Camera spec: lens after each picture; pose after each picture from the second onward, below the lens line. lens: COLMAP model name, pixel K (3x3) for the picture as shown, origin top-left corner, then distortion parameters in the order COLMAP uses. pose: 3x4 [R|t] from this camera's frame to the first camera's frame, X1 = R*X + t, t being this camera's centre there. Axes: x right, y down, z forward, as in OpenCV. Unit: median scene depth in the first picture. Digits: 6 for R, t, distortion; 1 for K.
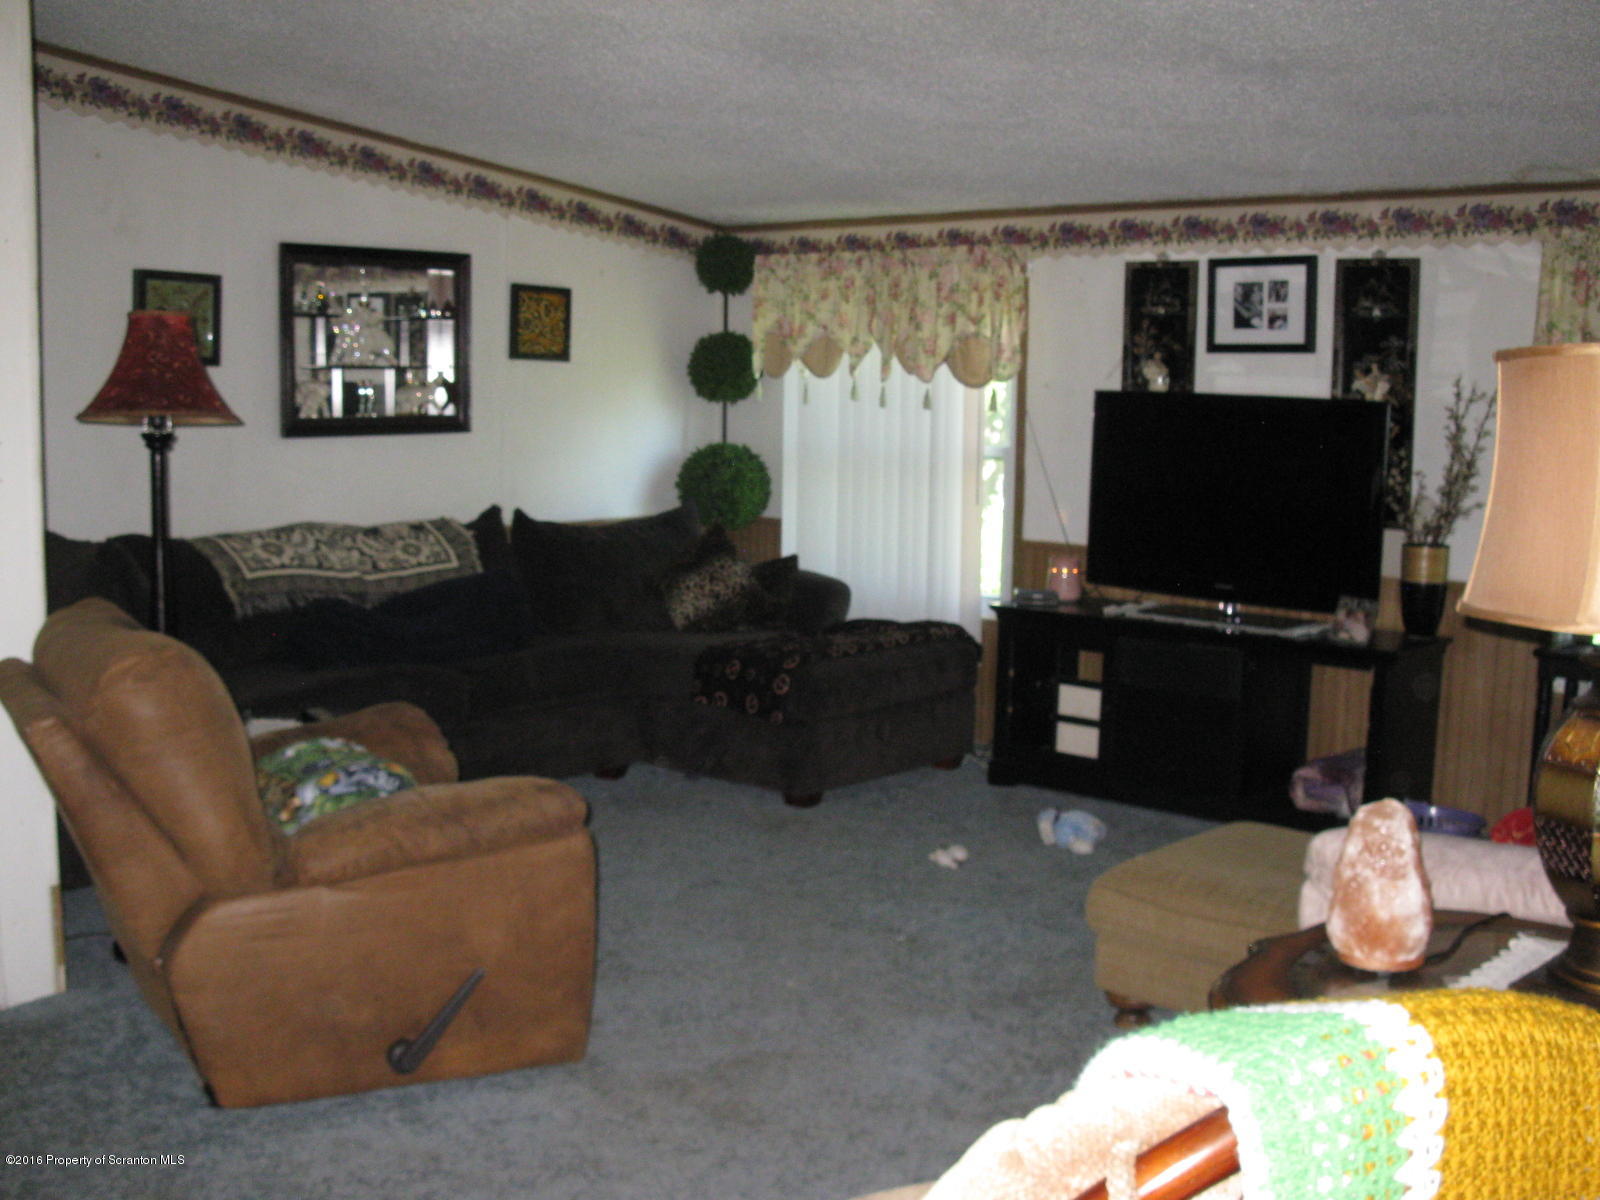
lens RADIAL K [[1707.2, 0, 801.3], [0, 1707.2, 591.2], [0, 0, 1]] dist [-0.132217, 0.000000]
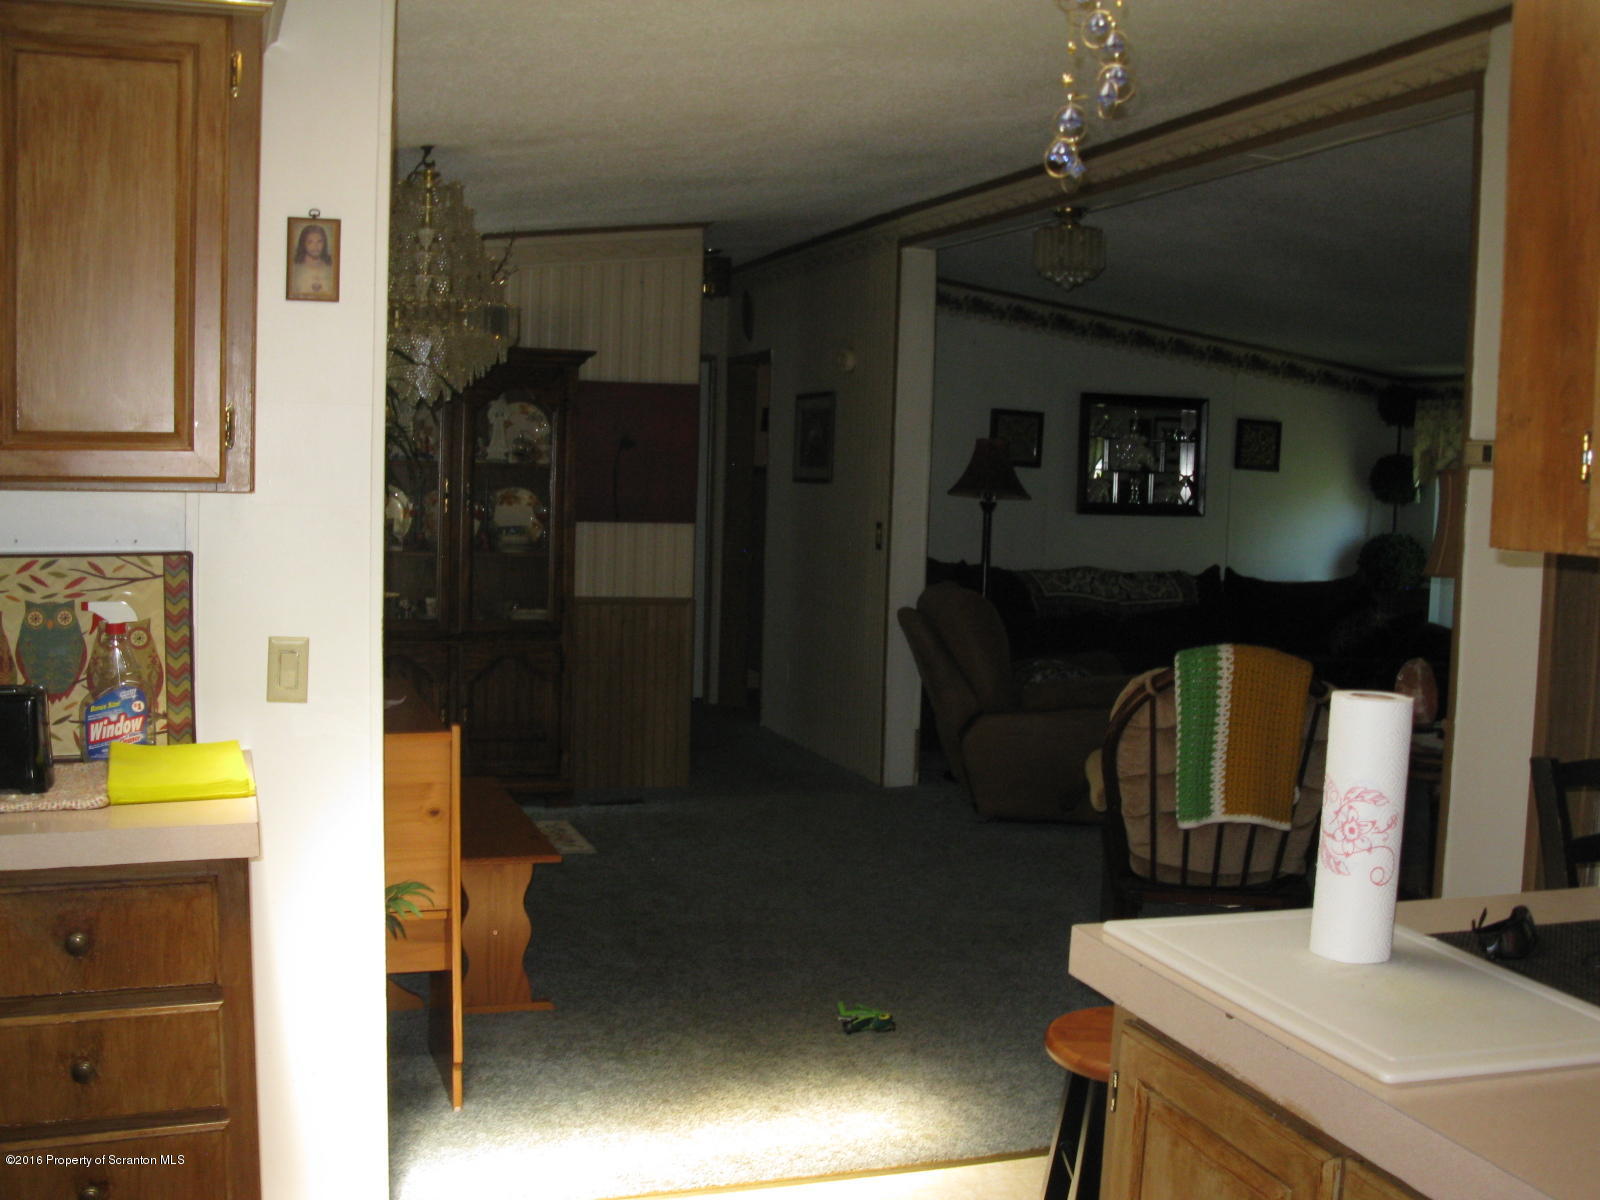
lens RADIAL K [[1707.2, 0, 814.0], [0, 1707.2, 594.2], [0, 0, 1]] dist [-0.132217, 0.000000]
pose [[0.873405, 0.053631, -0.484033, 0.230808], [-0.081935, 0.995932, -0.037497, 0.059017], [0.480053, 0.072409, 0.874246, -0.469160]]
